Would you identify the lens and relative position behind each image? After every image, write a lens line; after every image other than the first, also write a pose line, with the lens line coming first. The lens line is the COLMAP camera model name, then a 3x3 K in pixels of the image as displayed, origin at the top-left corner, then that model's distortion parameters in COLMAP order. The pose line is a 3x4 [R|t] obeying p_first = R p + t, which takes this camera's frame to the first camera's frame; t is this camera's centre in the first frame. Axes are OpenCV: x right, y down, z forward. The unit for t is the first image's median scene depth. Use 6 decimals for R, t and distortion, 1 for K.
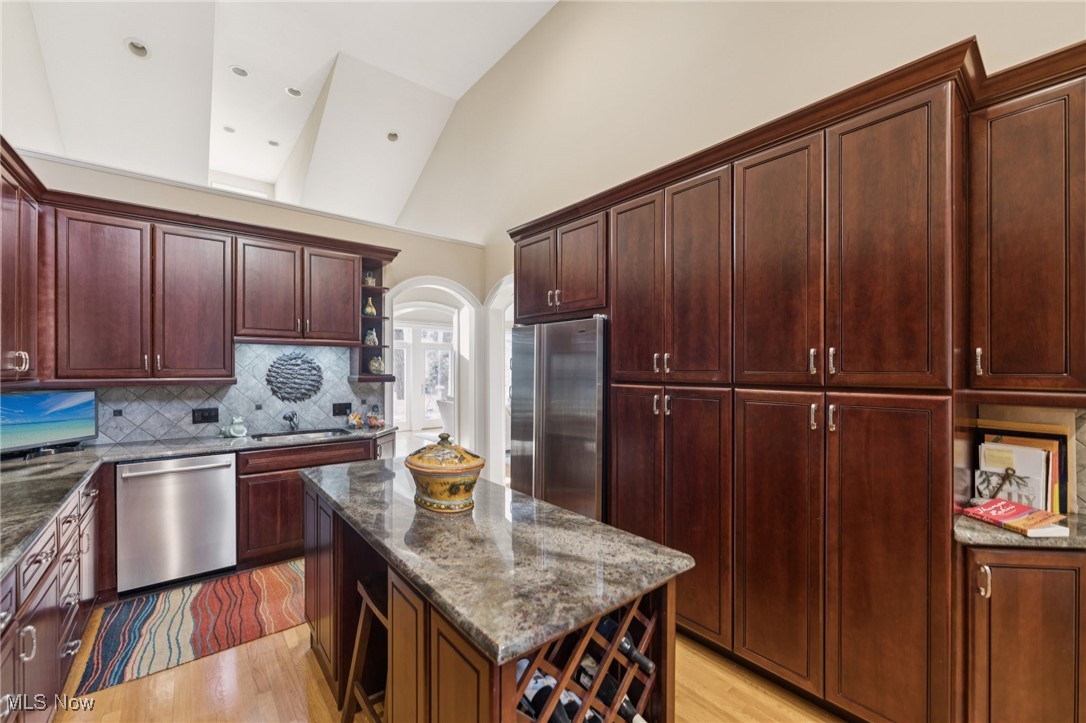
lens RADIAL K [[439.9, 0, 541.4], [0, 439.9, 365.8], [0, 0, 1]] dist [-0.001143, 0.000050]
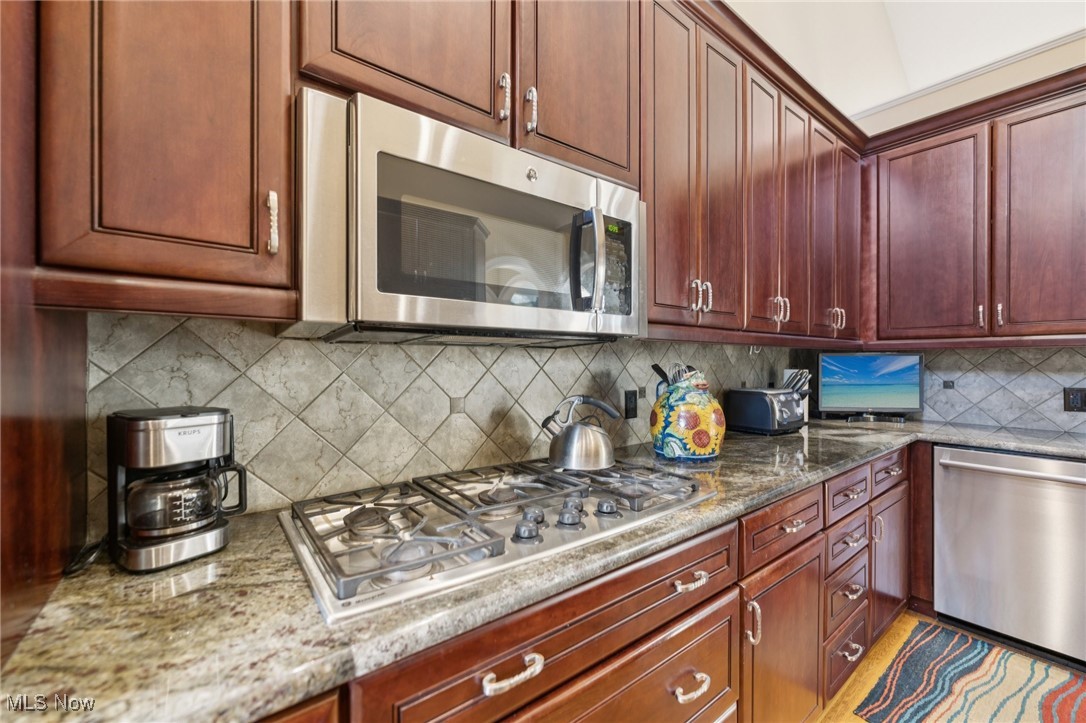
lens RADIAL K [[433.5, 0, 537.0], [0, 433.5, 364.4], [0, 0, 1]] dist [0.000027, -0.000023]
pose [[-0.025715, 0.005569, -0.999654, -0.159475], [0.002817, 0.999981, 0.005499, 0.065866], [0.999665, -0.002675, -0.025730, 0.278104]]
